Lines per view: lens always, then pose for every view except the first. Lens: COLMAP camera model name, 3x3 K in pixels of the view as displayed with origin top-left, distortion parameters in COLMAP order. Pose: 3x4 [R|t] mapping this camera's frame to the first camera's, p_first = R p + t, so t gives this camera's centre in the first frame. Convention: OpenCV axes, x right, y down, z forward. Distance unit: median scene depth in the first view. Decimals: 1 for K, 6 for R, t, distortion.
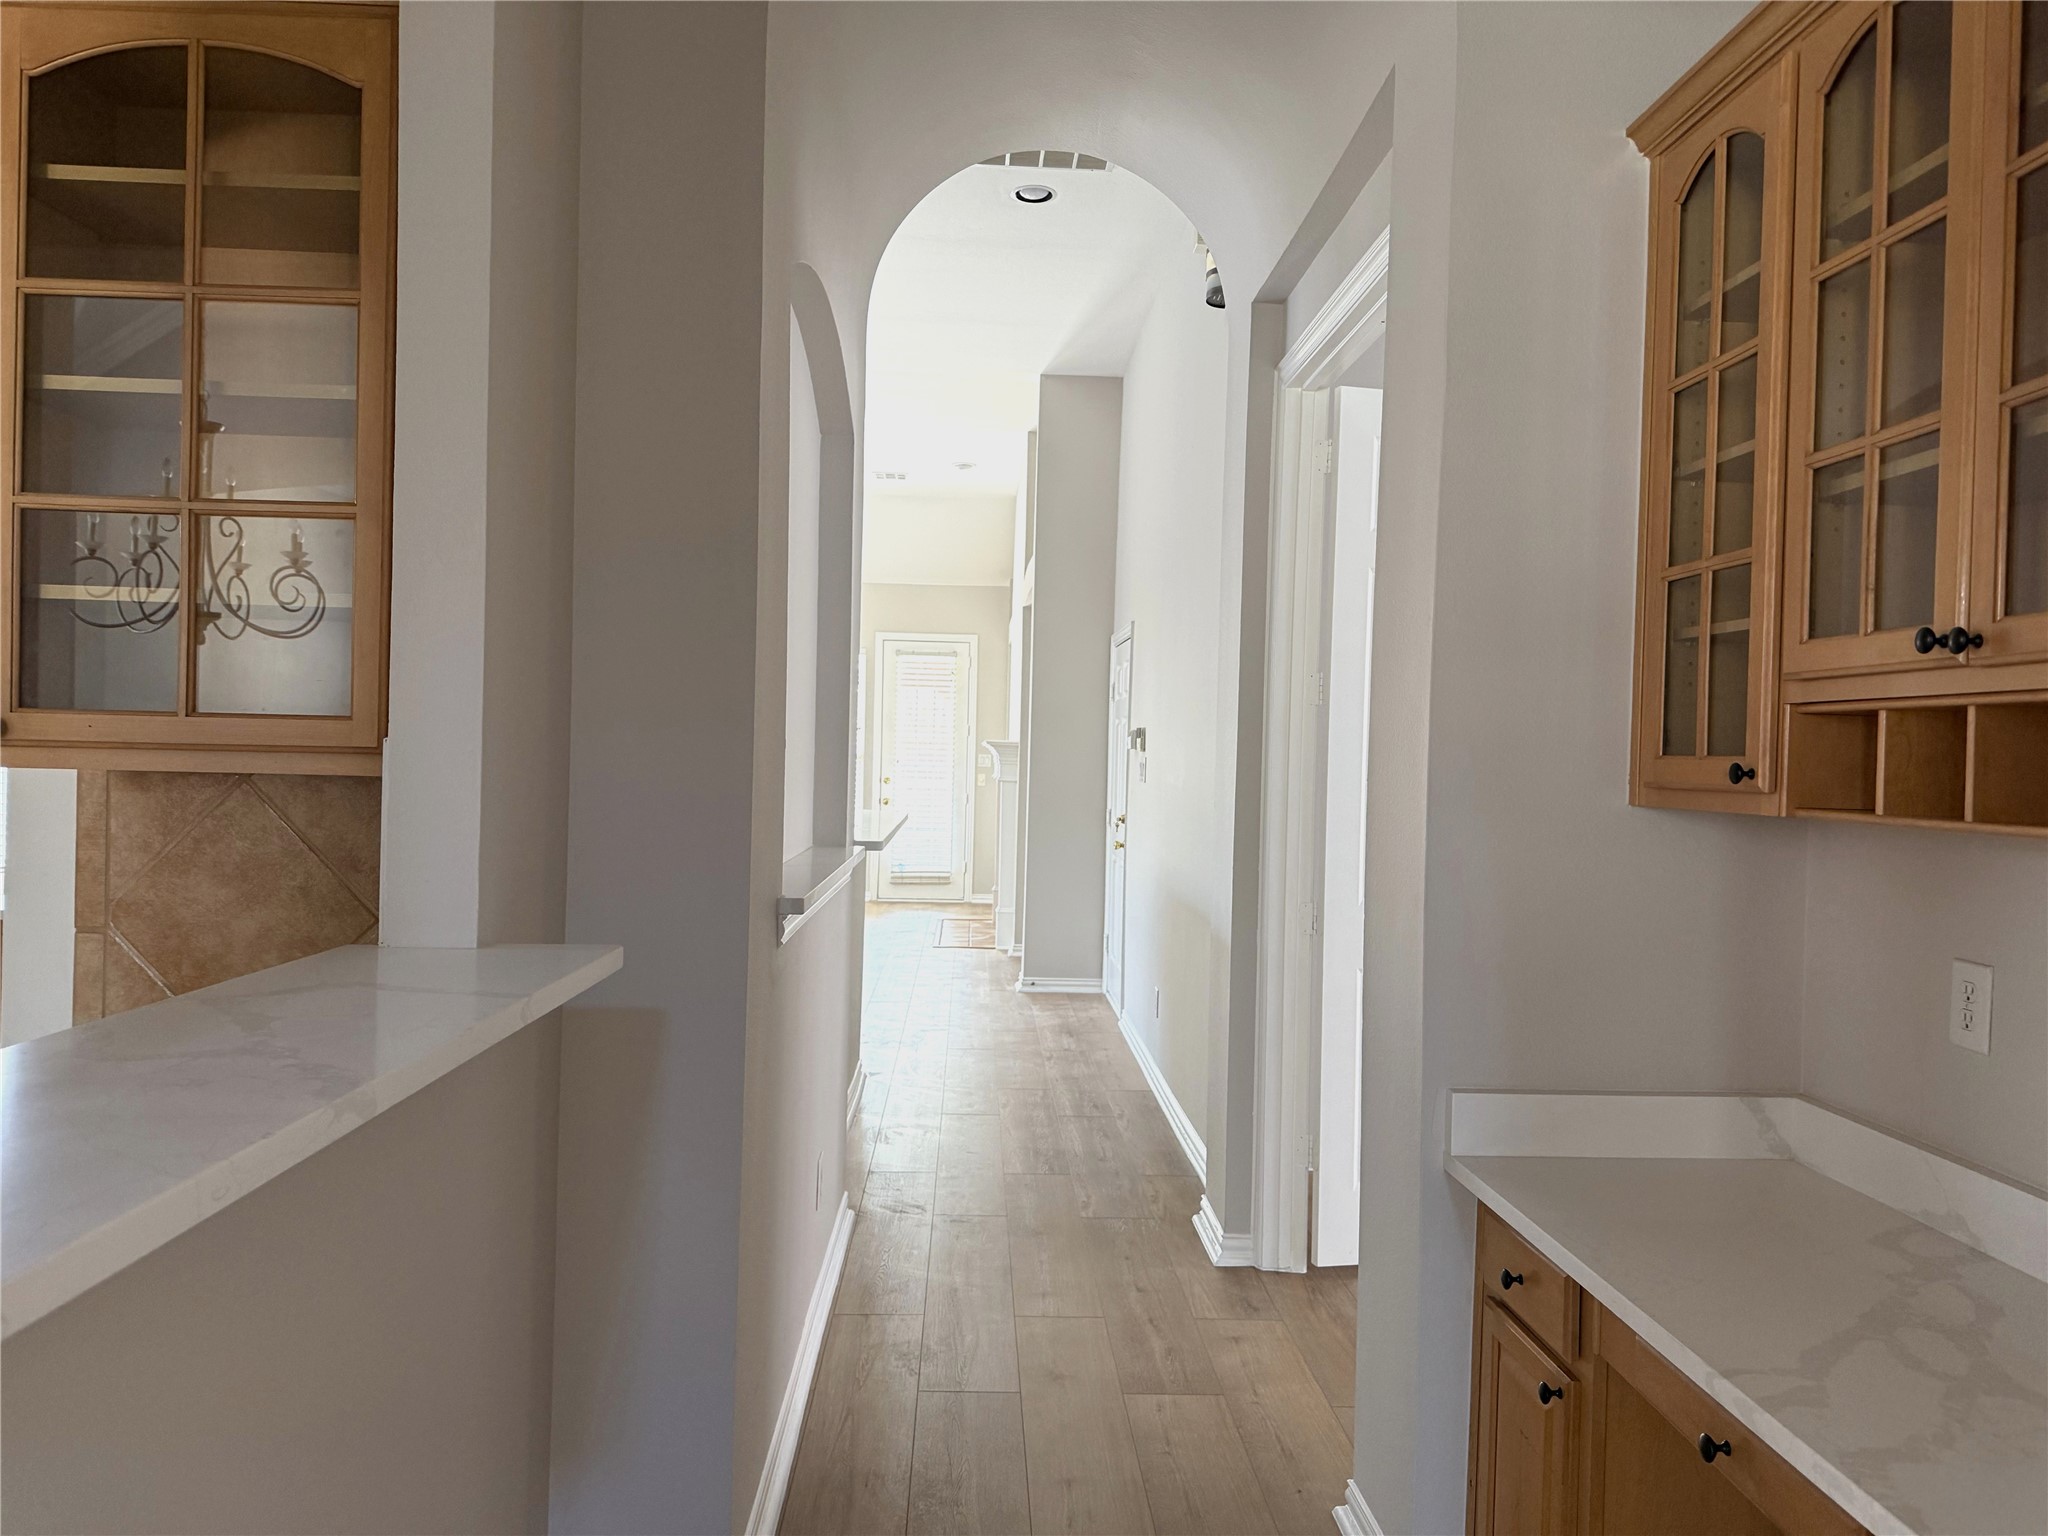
lens RADIAL K [[1439.1, 0, 1039.1], [0, 1439.1, 761.4], [0, 0, 1]] dist [0.049728, -0.054647]
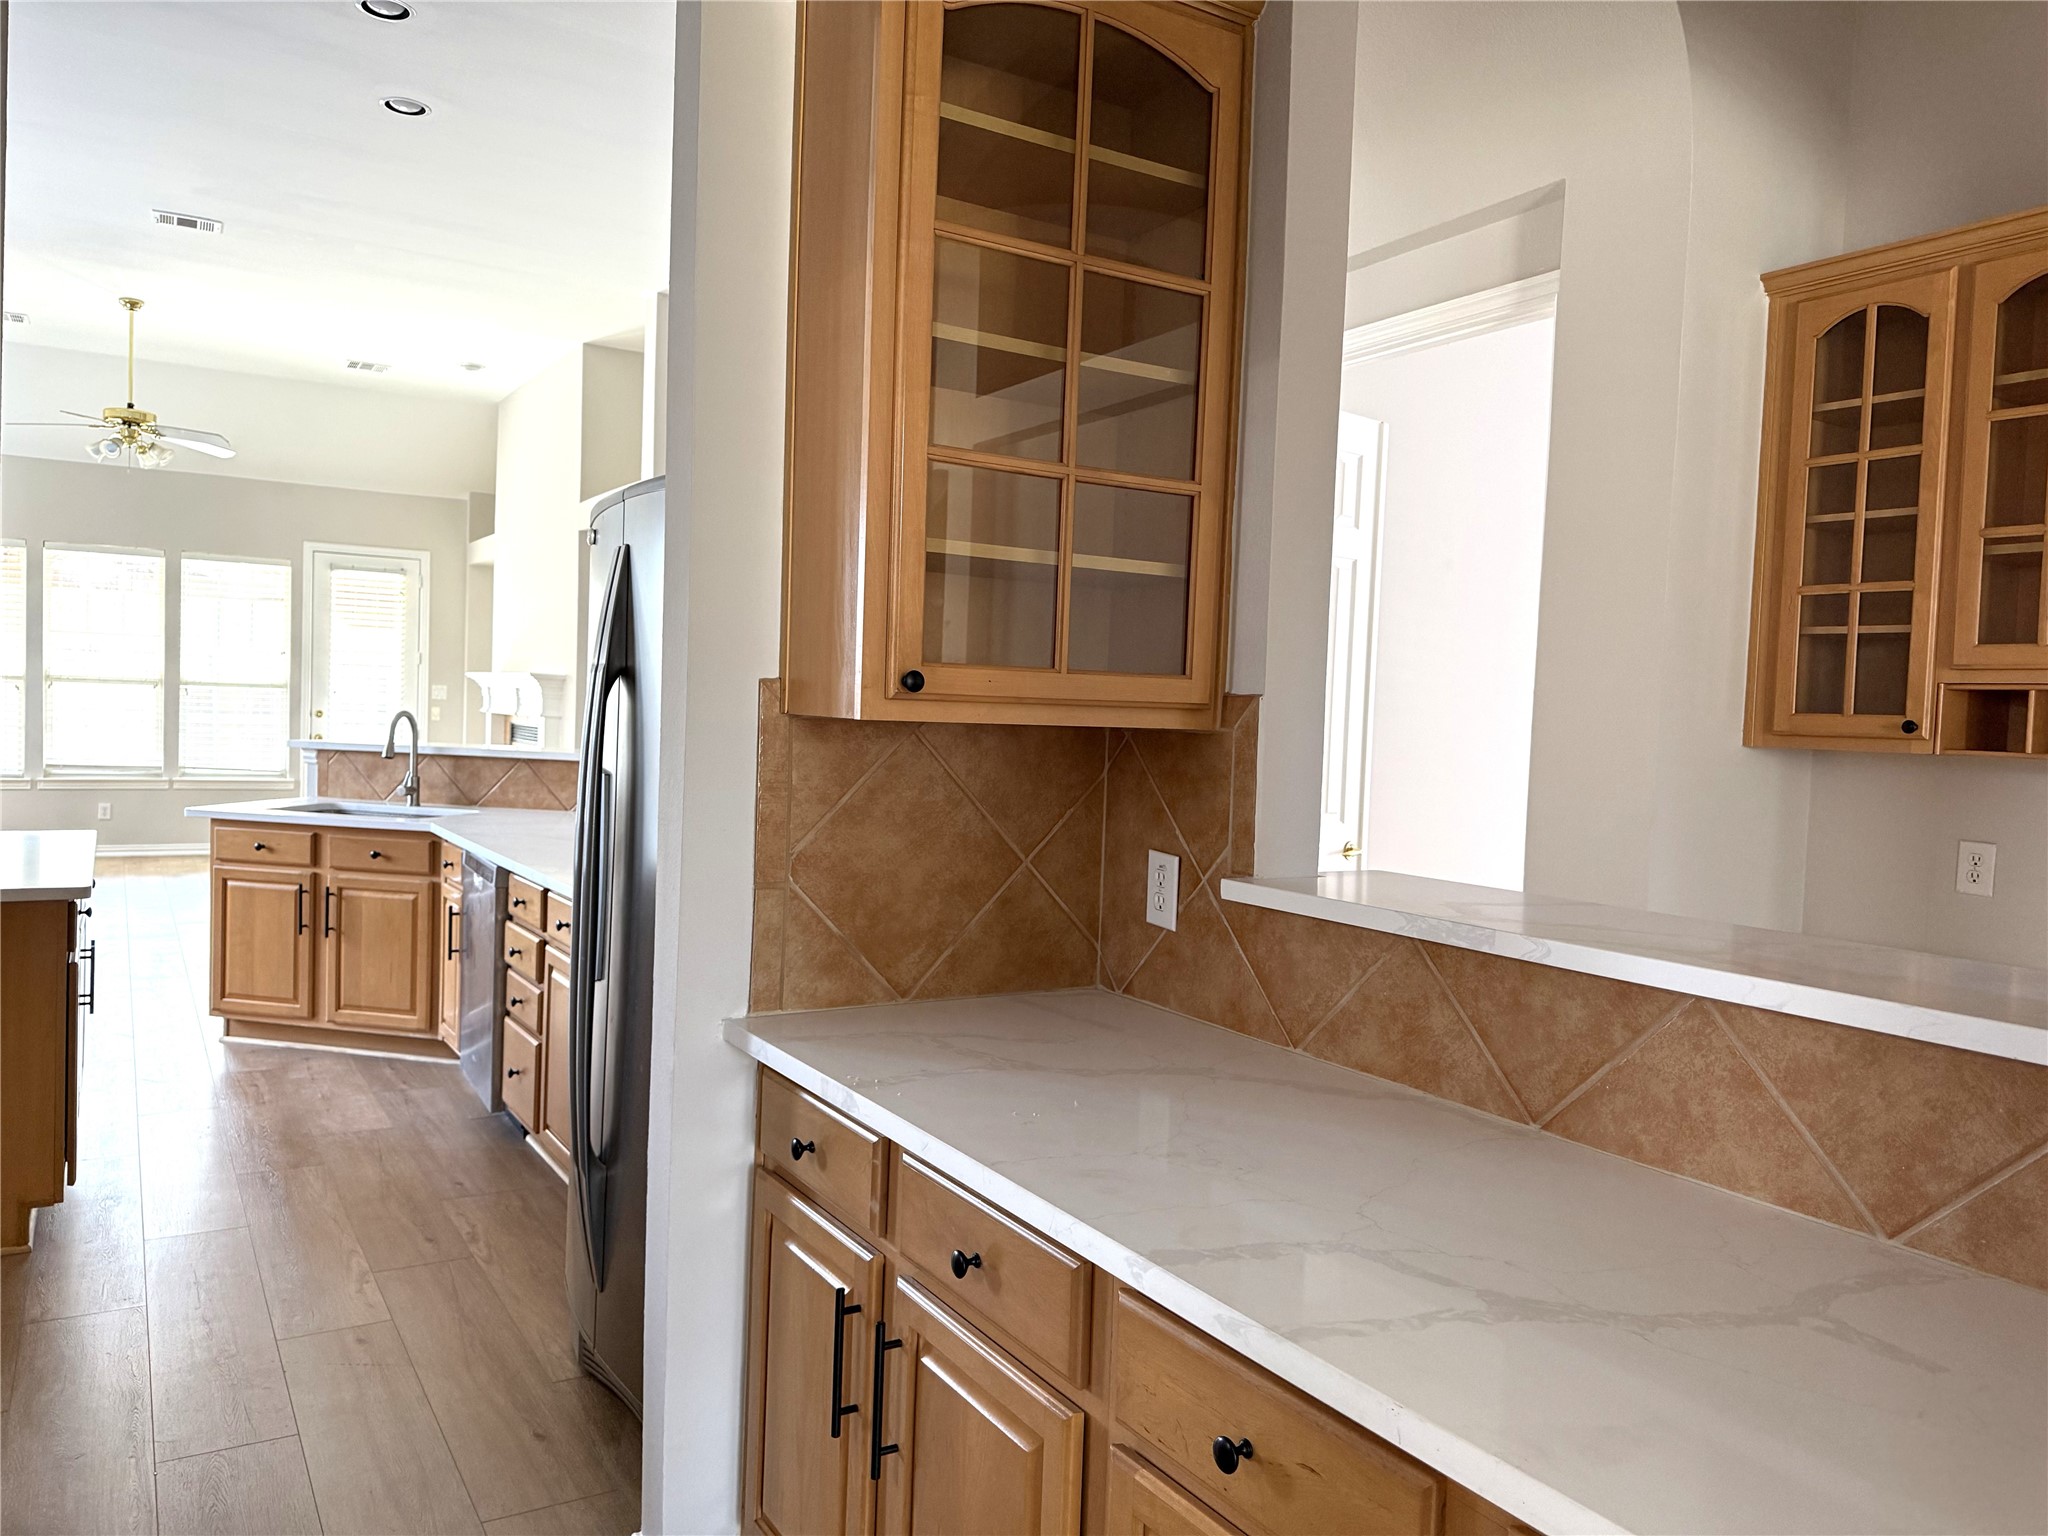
lens RADIAL K [[1439.1, 0, 1023.5], [0, 1439.1, 777.1], [0, 0, 1]] dist [0.049728, -0.054647]
pose [[0.872185, -0.016333, 0.488904, -0.840321], [-0.012041, 0.998423, 0.054834, -0.009250], [-0.489029, -0.053712, 0.870612, 0.075876]]
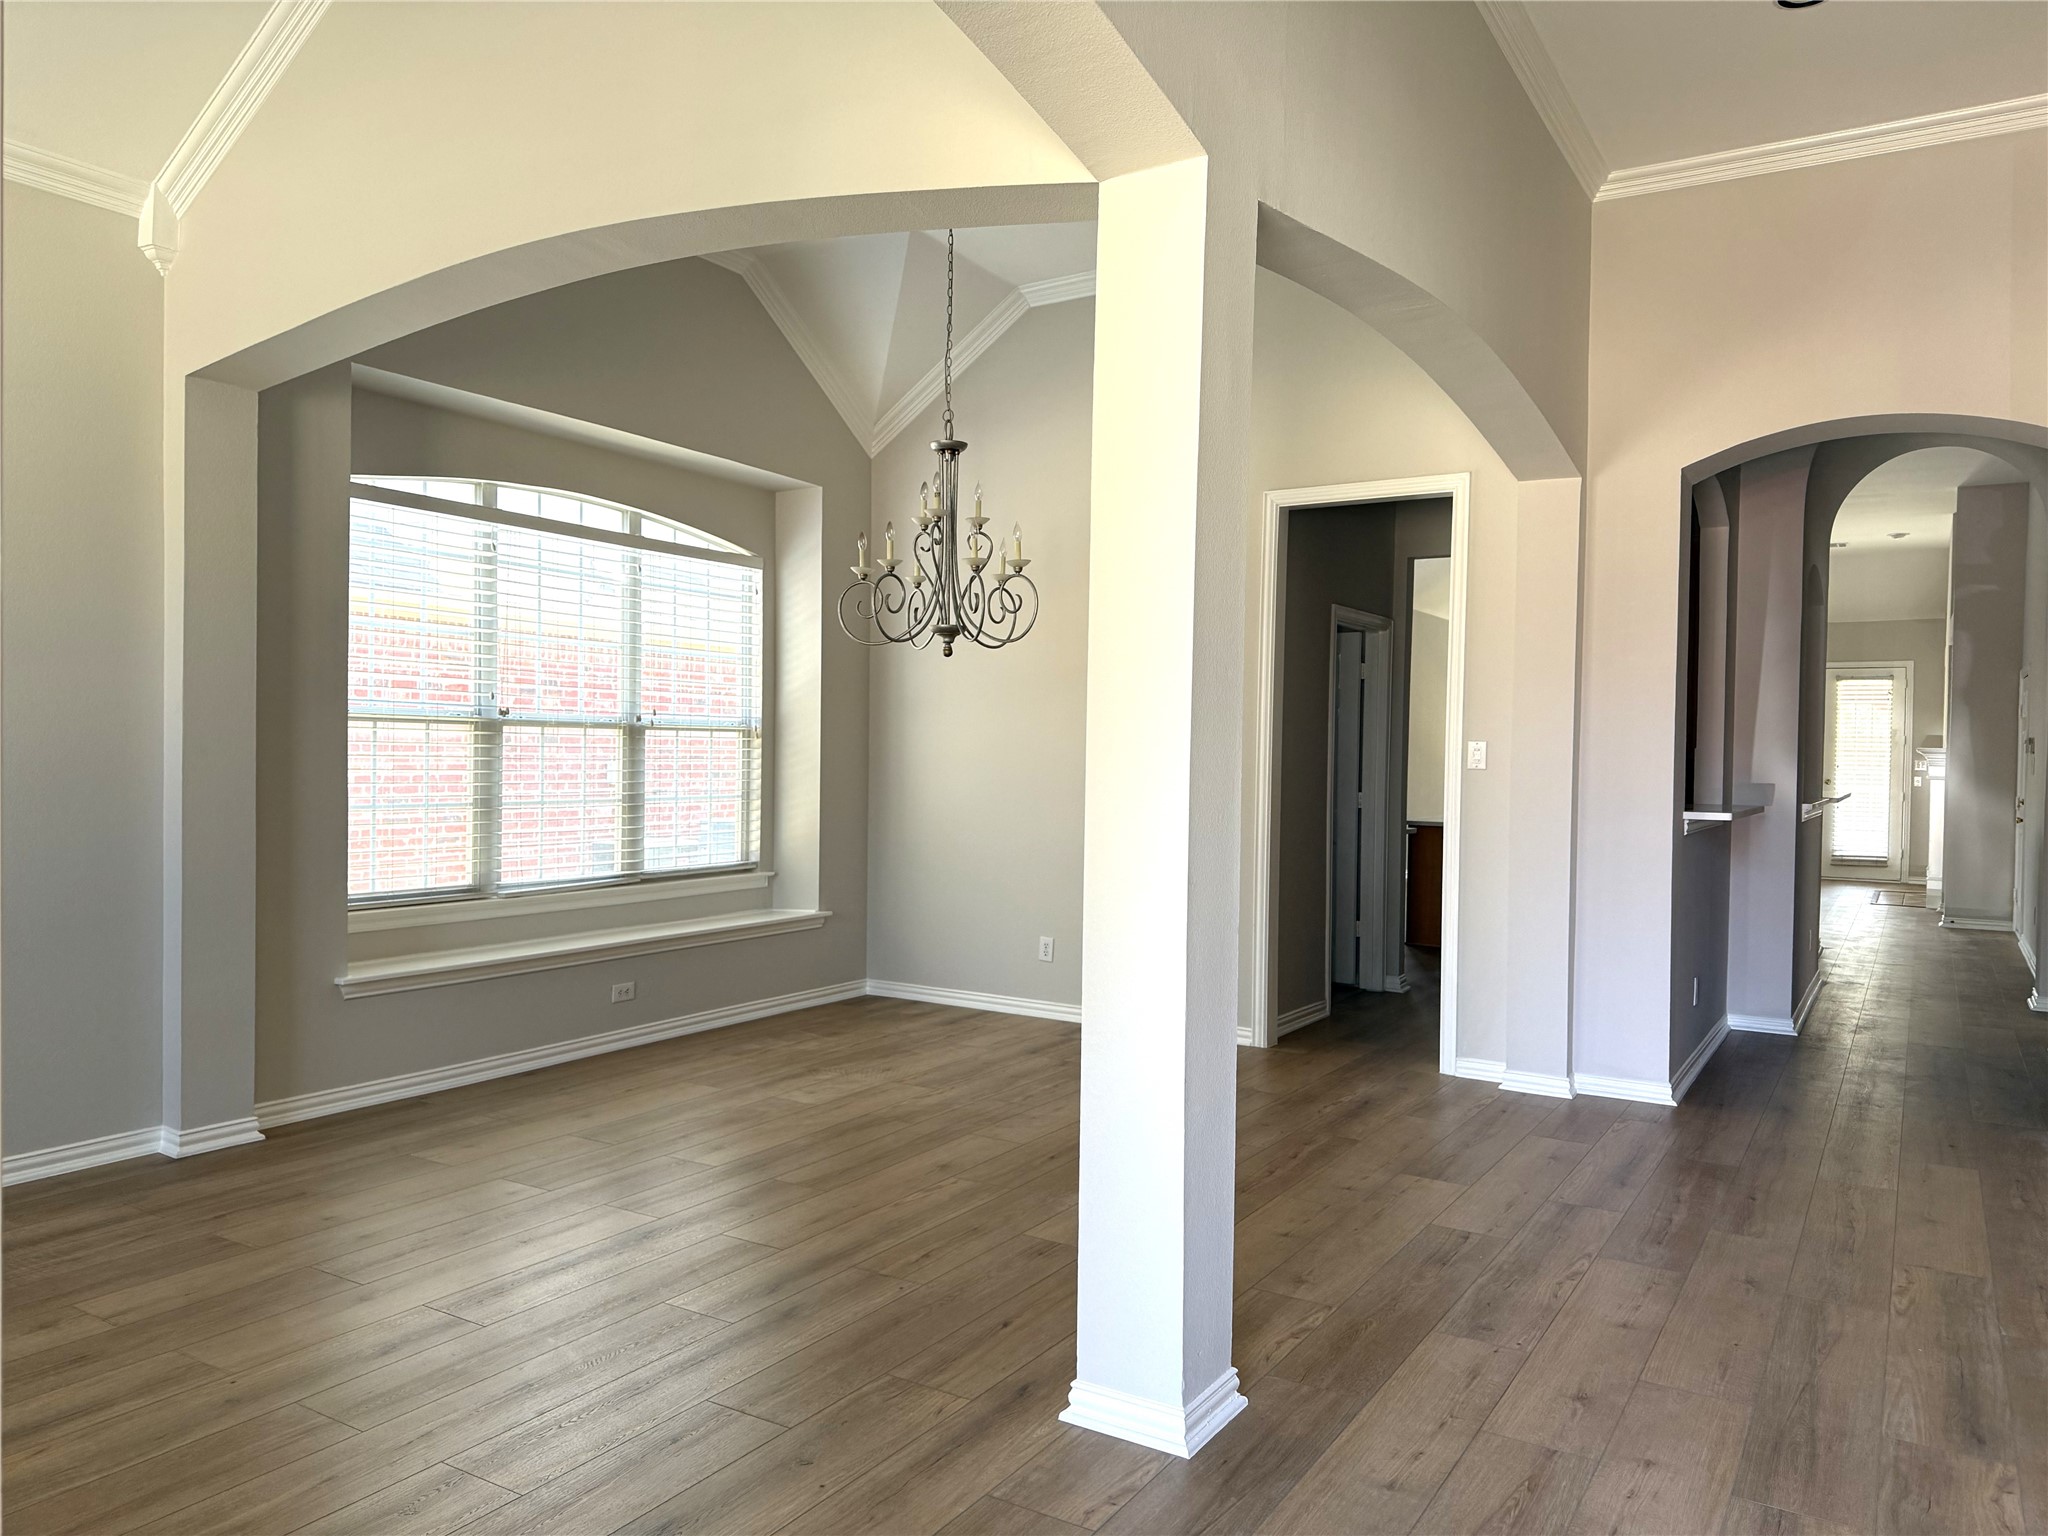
lens RADIAL K [[1439.1, 0, 1026.5], [0, 1439.1, 781.5], [0, 0, 1]] dist [0.049728, -0.054647]
pose [[0.824775, 0.001418, -0.565459, 0.174108], [0.001711, 0.999986, 0.005004, 0.033490], [0.565458, -0.005094, 0.824761, -2.192614]]
